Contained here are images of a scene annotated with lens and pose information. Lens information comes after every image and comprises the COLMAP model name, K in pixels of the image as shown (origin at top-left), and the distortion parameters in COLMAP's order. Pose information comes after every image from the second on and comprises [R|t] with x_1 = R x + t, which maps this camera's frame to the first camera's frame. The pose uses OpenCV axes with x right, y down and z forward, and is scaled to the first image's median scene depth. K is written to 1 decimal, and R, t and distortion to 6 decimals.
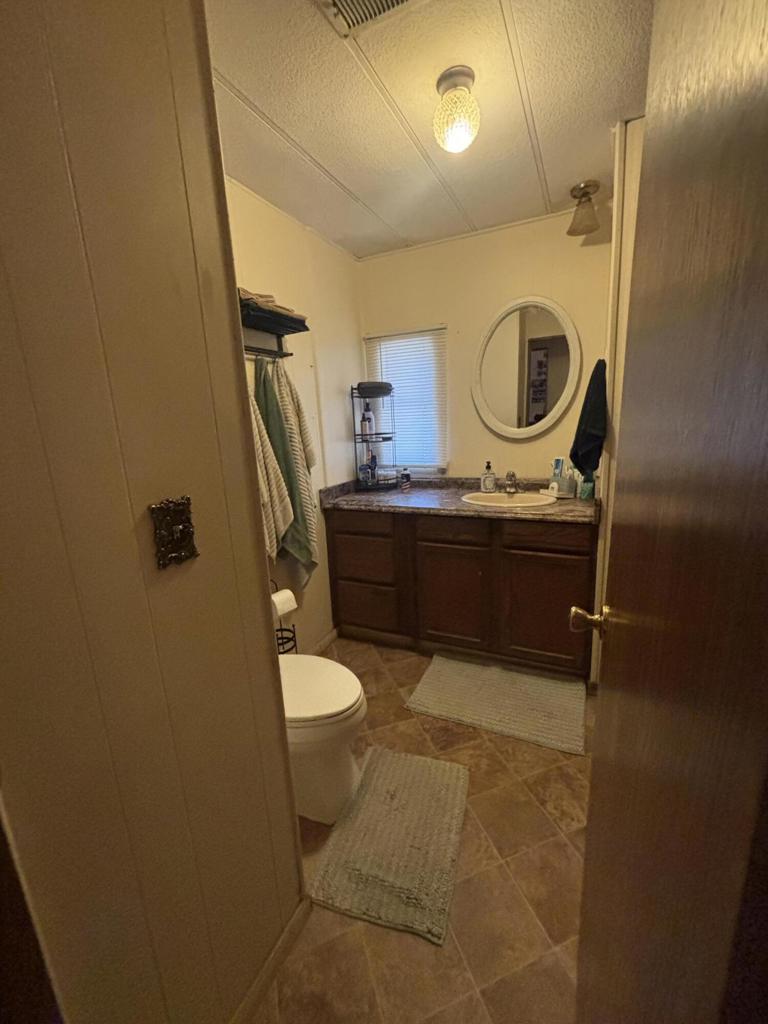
lens RADIAL K [[408.0, 0, 383.8], [0, 408.0, 510.2], [0, 0, 1]] dist [-0.010140, -0.000695]
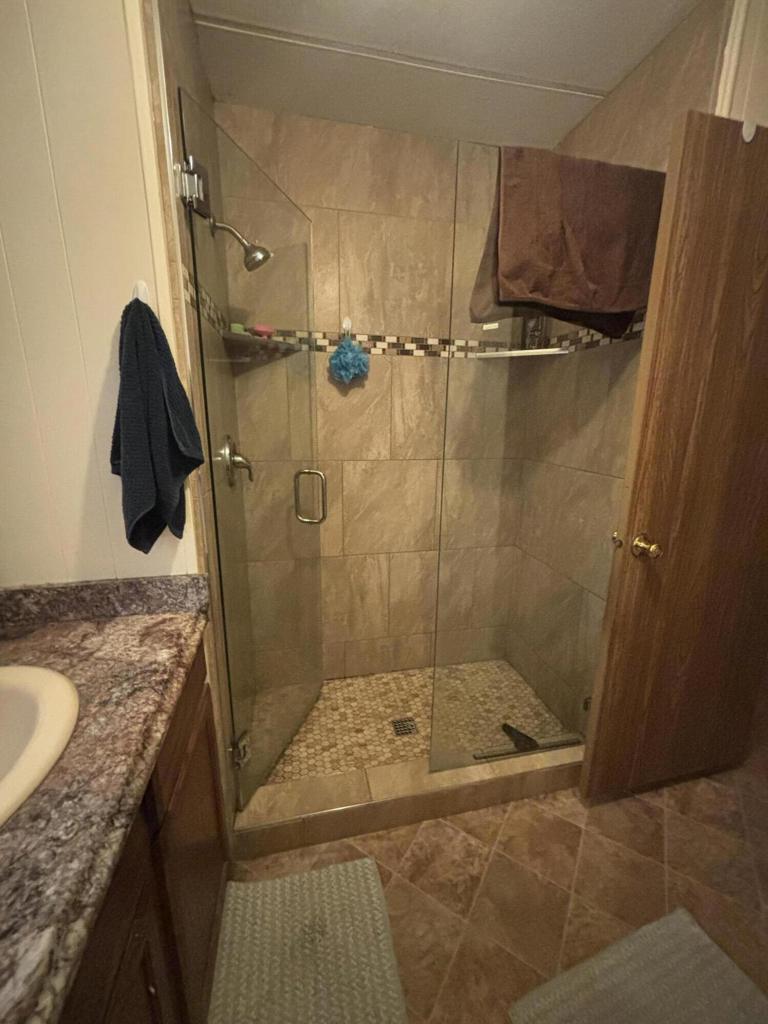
lens RADIAL K [[408.0, 0, 383.8], [0, 408.0, 510.2], [0, 0, 1]] dist [-0.010140, -0.000695]
pose [[-0.622768, -0.132015, 0.771189, -0.028786], [0.197423, 0.927254, 0.318158, -0.262975], [-0.757089, 0.350389, -0.551401, 1.236323]]
